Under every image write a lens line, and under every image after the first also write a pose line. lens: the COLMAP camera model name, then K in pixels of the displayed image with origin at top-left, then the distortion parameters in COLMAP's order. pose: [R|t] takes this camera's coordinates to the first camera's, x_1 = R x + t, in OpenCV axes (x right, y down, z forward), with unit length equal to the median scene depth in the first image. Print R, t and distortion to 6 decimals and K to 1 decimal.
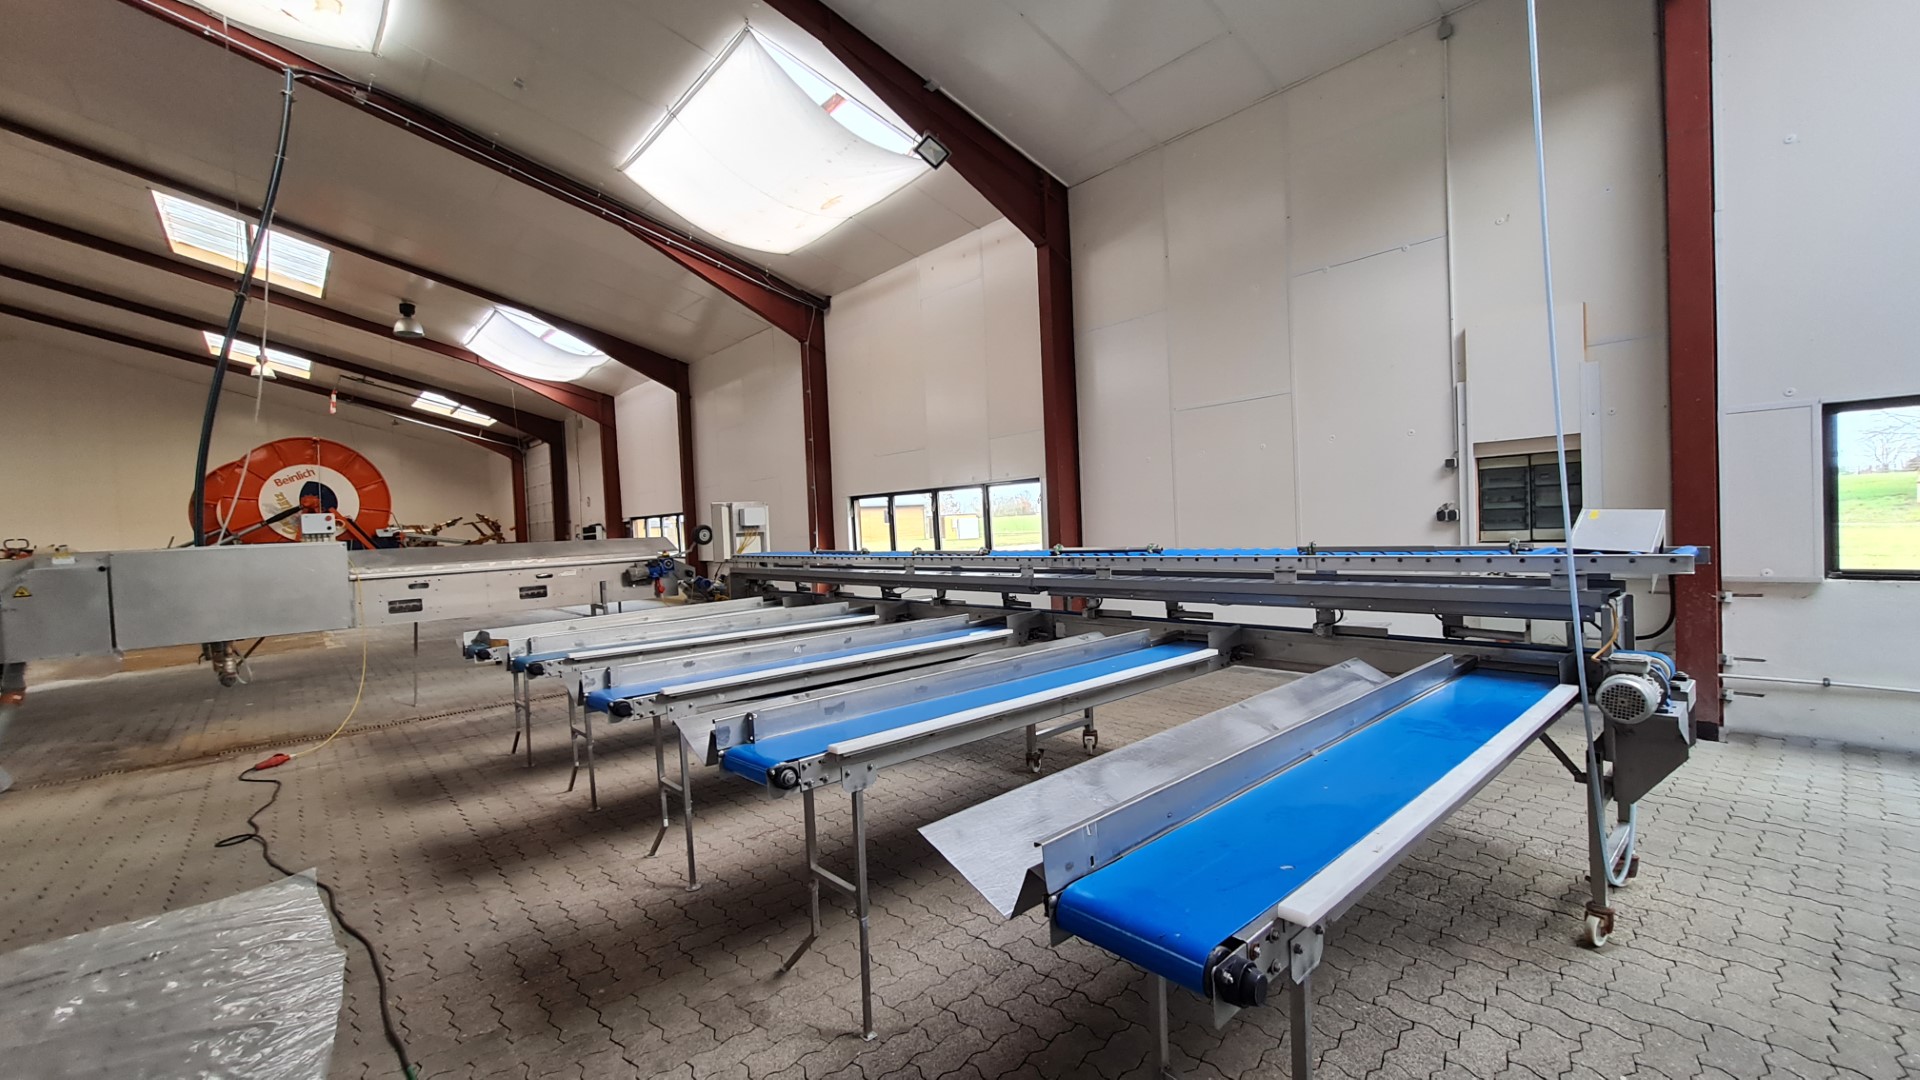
lens RADIAL K [[782.9, 0, 972.9], [0, 782.9, 547.2], [0, 0, 1]] dist [0.000440, -0.000172]
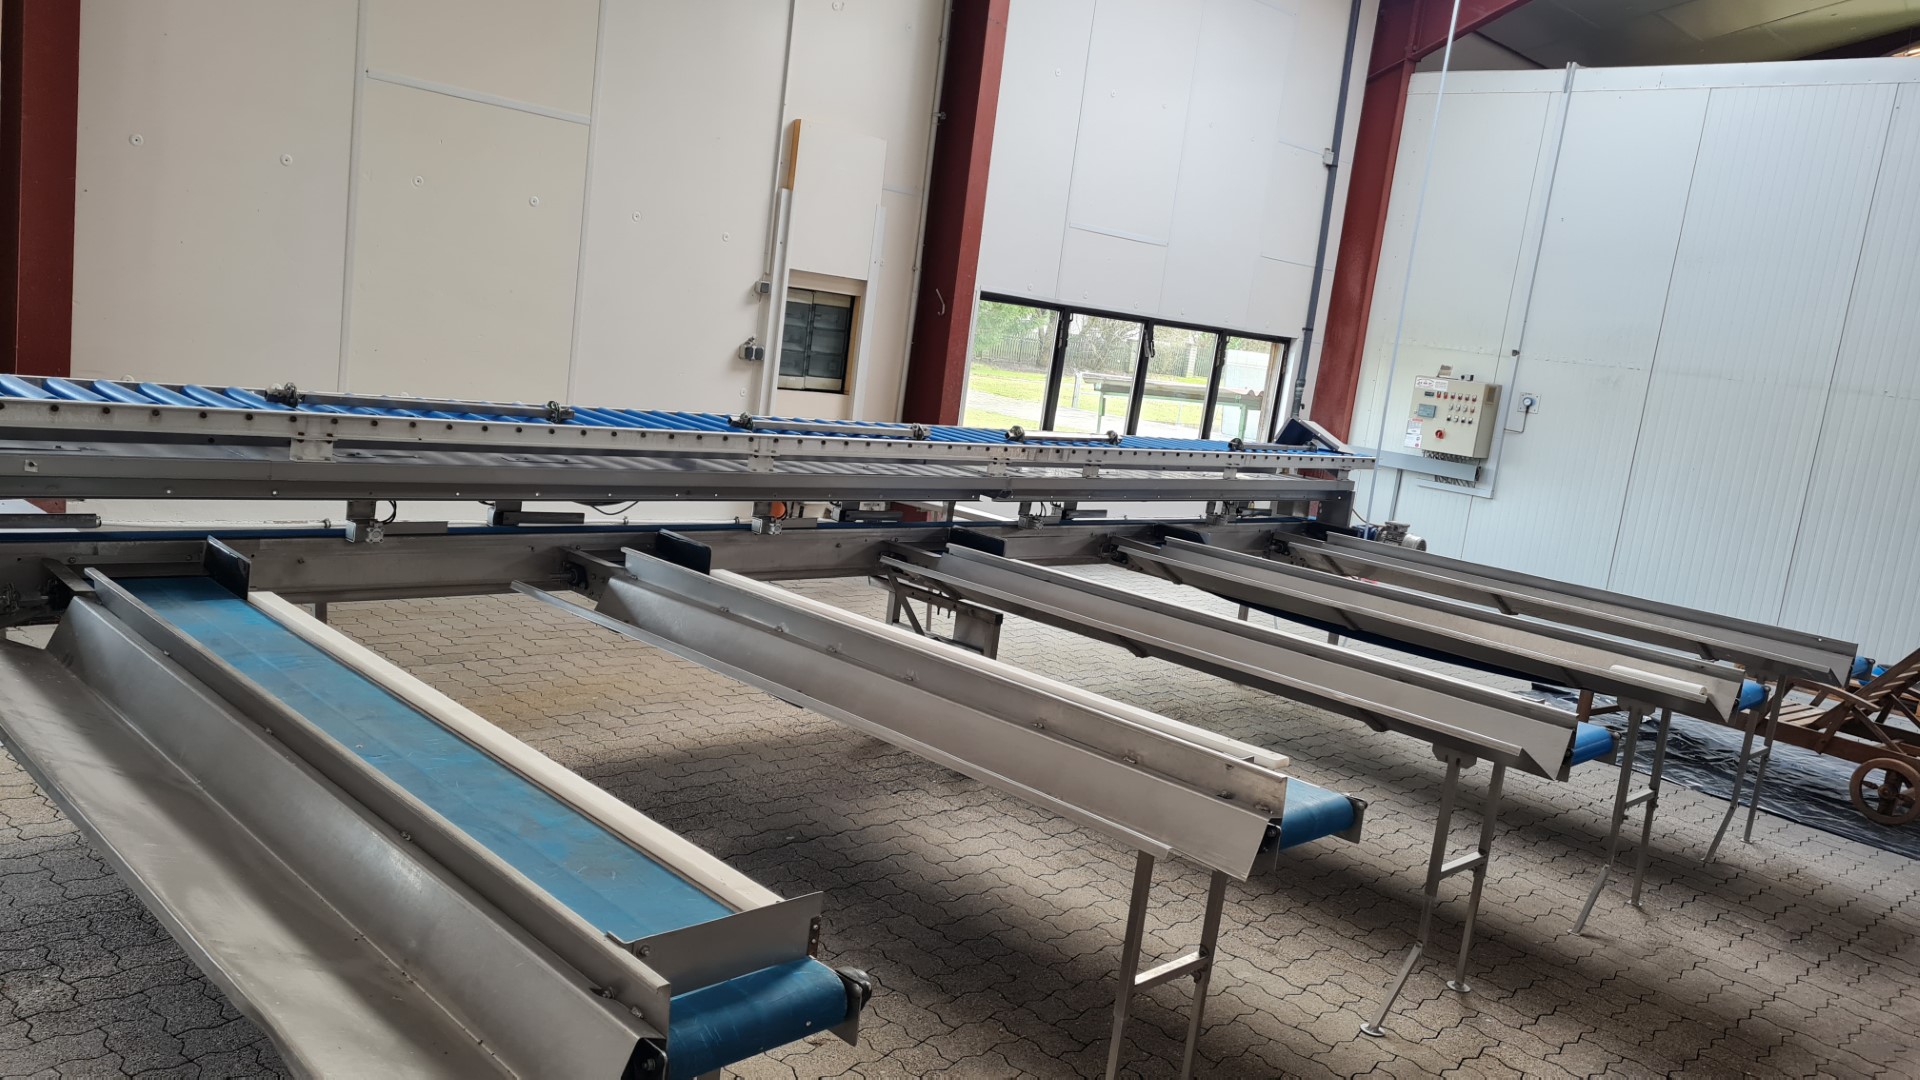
lens RADIAL K [[1435.4, 0, 951.3], [0, 1435.4, 545.8], [0, 0, 1]] dist [0.067928, -0.041139]
pose [[-0.058726, -0.110935, 0.992091, -0.887793], [-0.086641, 0.990622, 0.105643, -0.019181], [-0.994507, -0.079752, -0.067787, 0.899497]]
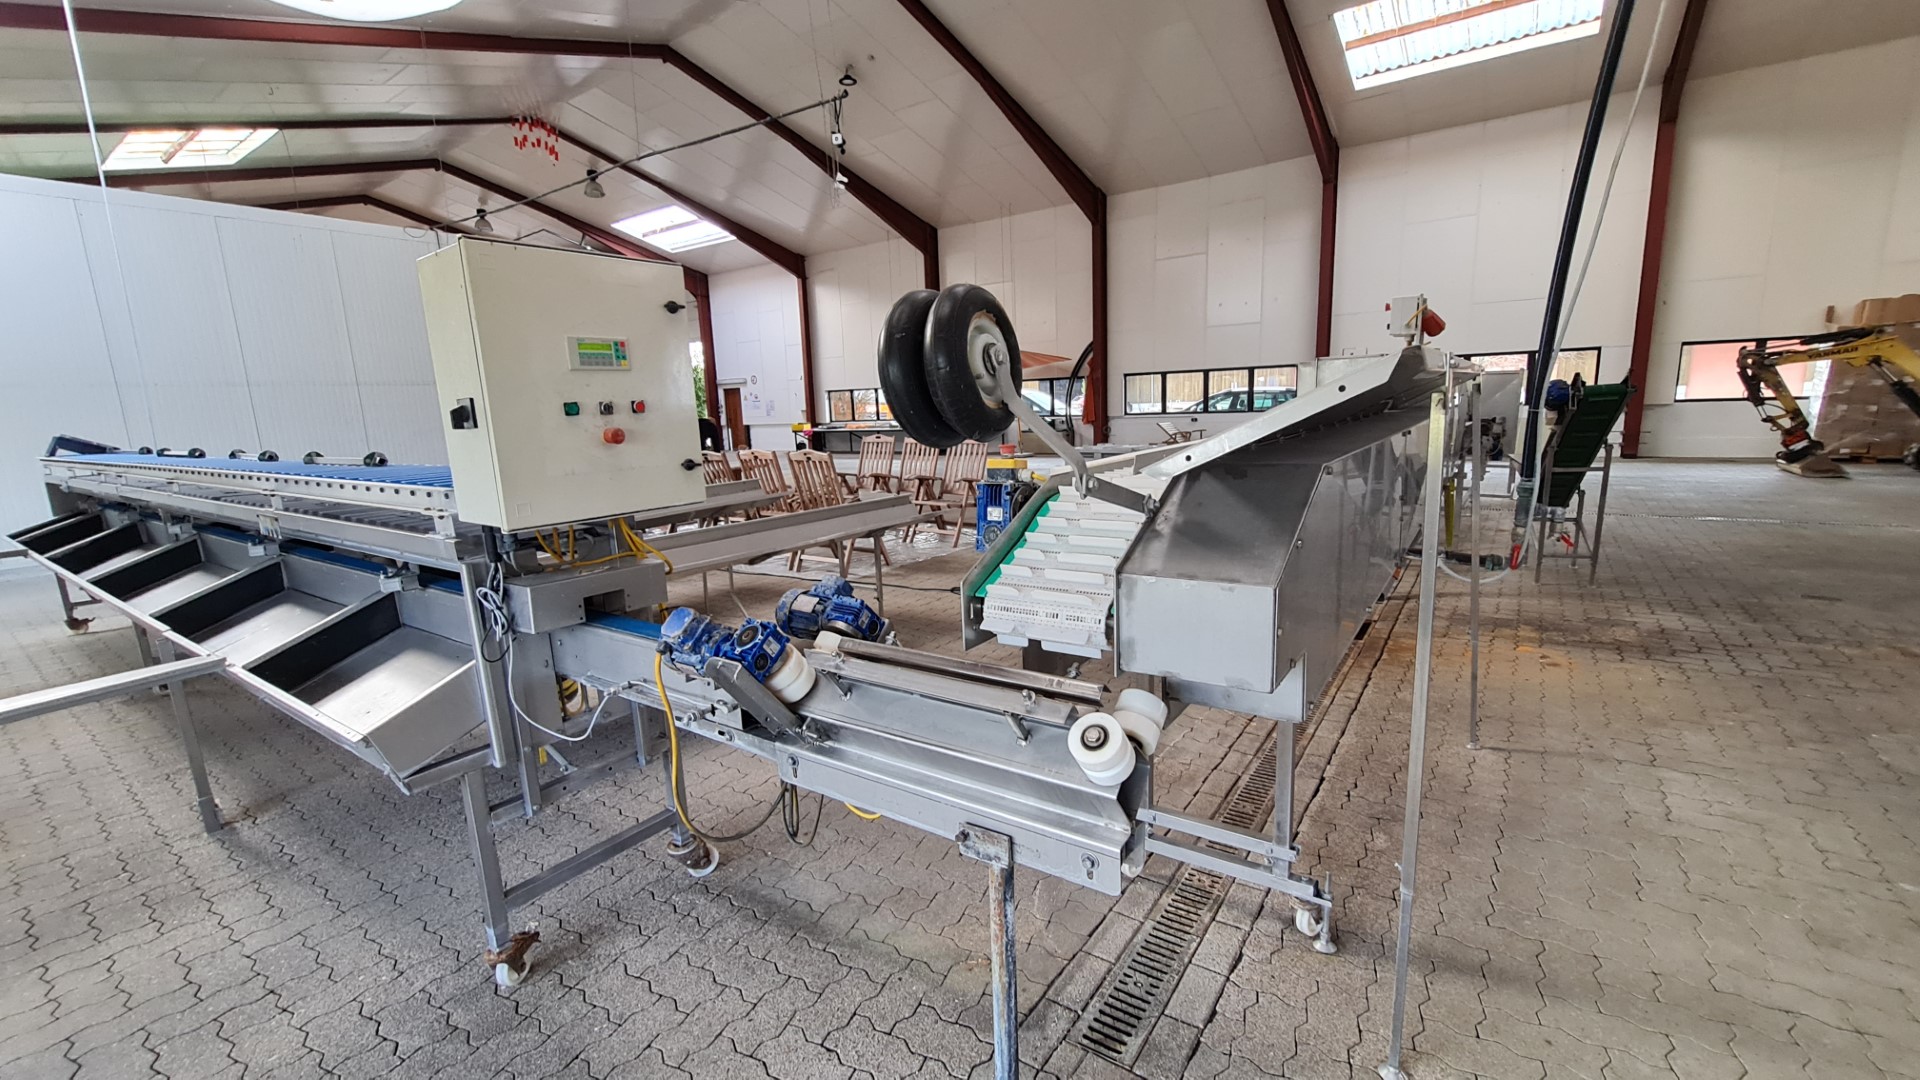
lens RADIAL K [[782.9, 0, 963.7], [0, 782.9, 533.6], [0, 0, 1]] dist [0.000440, -0.000172]
pose [[-0.970068, 0.121929, -0.210001, -0.488544], [0.077048, 0.974664, 0.209987, -0.025195], [0.230284, 0.187521, -0.954885, 1.718529]]
